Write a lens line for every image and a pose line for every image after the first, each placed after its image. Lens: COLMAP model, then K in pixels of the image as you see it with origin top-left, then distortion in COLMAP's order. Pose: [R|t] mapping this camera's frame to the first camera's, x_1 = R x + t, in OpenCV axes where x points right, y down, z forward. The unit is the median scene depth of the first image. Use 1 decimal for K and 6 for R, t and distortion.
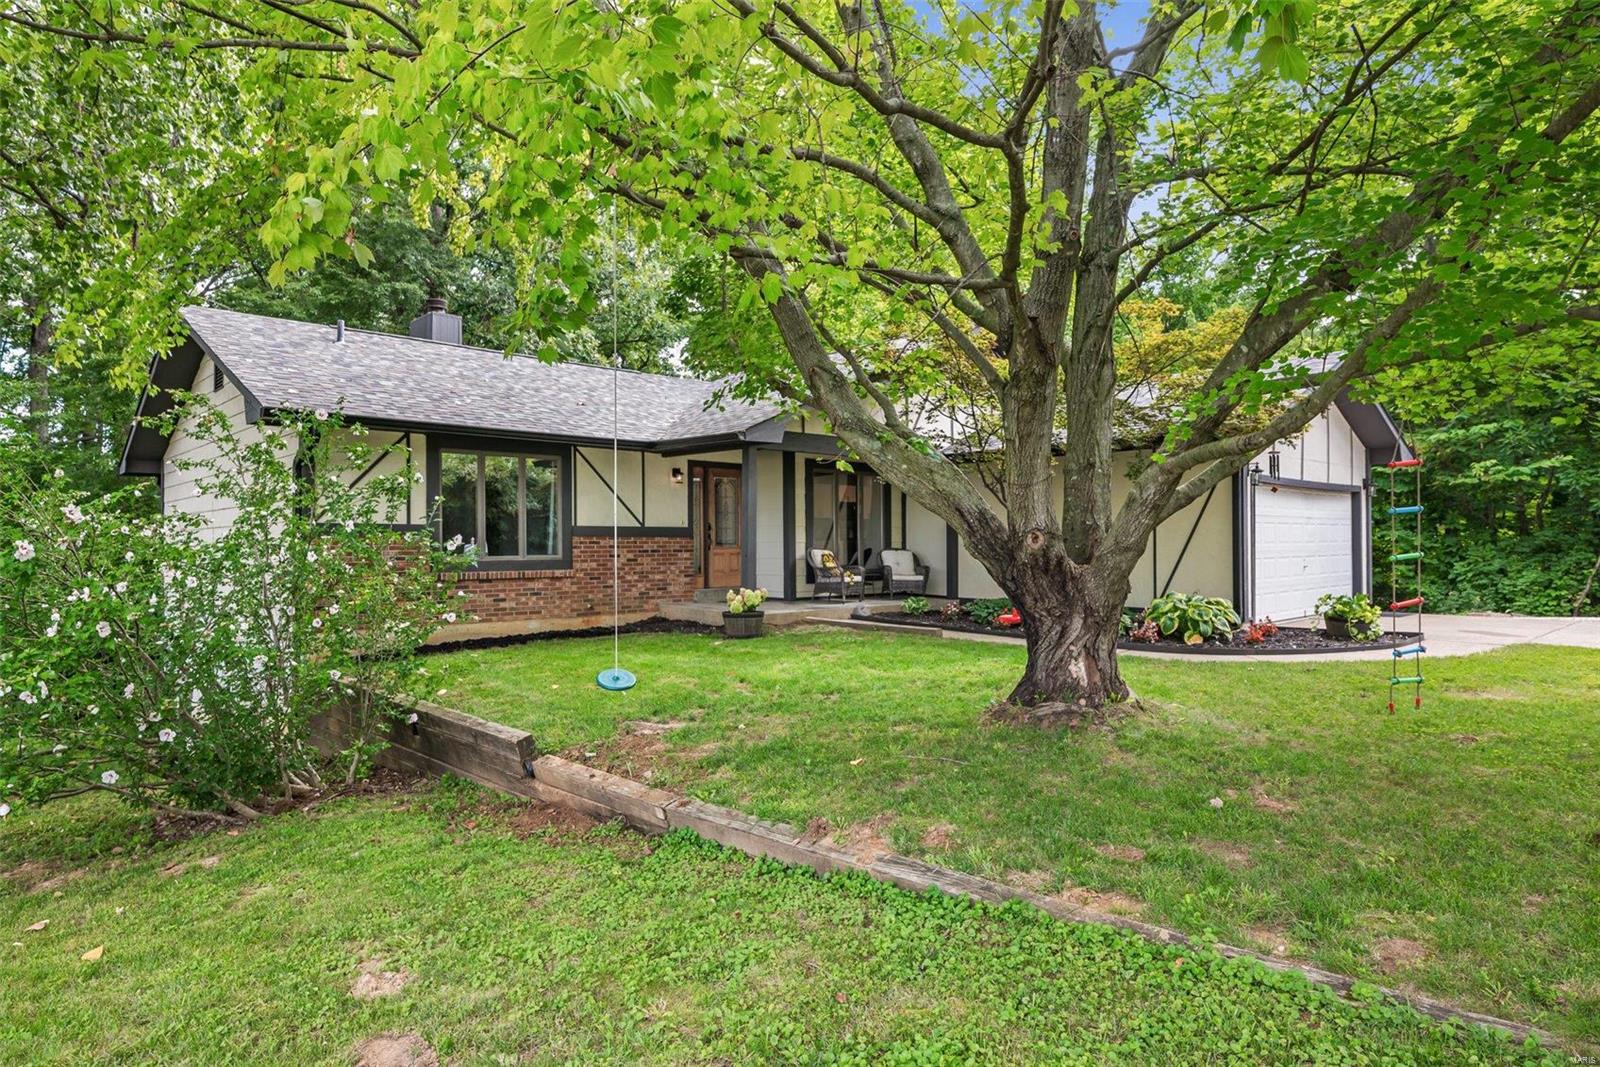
lens RADIAL K [[919.6, 0, 799.6], [0, 919.6, 535.9], [0, 0, 1]] dist [0.000343, 0.000025]
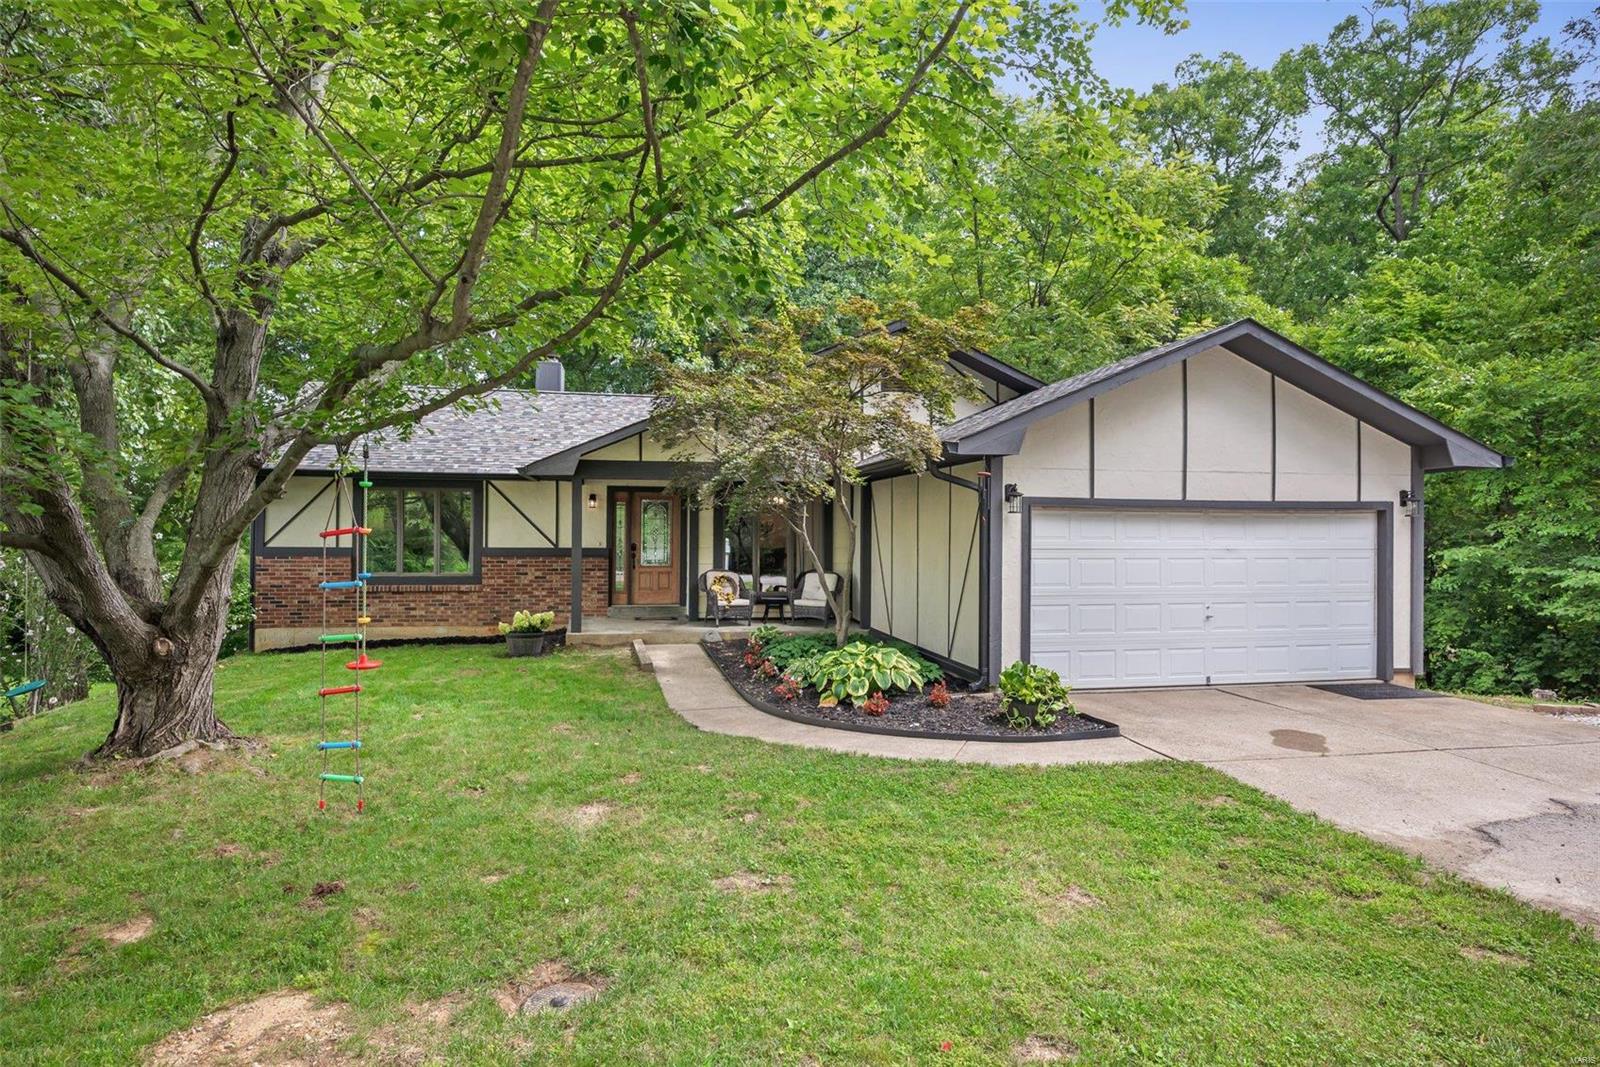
lens RADIAL K [[888.1, 0, 799.6], [0, 888.1, 528.5], [0, 0, 1]] dist [0.002087, 0.000101]
pose [[0.846374, 0.004378, -0.532571, 0.694258], [-0.006092, 0.999980, -0.001461, -0.035656], [0.532554, 0.004481, 0.846384, 0.258367]]
